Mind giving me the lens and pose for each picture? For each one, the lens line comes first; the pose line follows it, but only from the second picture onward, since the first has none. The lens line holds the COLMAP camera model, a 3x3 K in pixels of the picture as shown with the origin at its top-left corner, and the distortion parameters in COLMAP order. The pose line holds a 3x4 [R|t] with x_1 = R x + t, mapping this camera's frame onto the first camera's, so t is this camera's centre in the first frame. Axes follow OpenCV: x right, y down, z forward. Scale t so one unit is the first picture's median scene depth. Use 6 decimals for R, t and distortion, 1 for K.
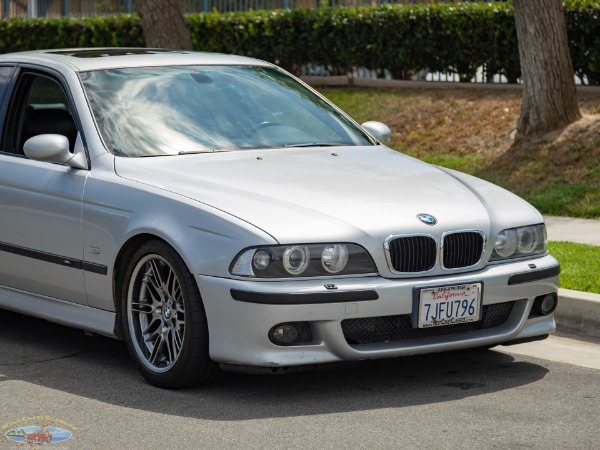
lens RADIAL K [[1917.3, 0, 282.6], [0, 1917.3, 229.1], [0, 0, 1]] dist [-0.005230, 0.000000]
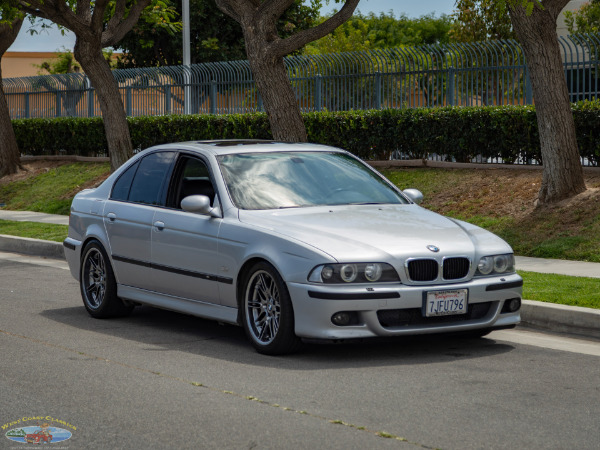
lens RADIAL K [[1606.7, 0, 299.9], [0, 1606.7, 224.2], [0, 0, 1]] dist [0.063806, 0.000000]
pose [[0.998196, 0.005246, -0.059814, 0.042366], [-0.007601, 0.999202, -0.039218, 0.026121], [0.059560, 0.039602, 0.997439, -0.316359]]
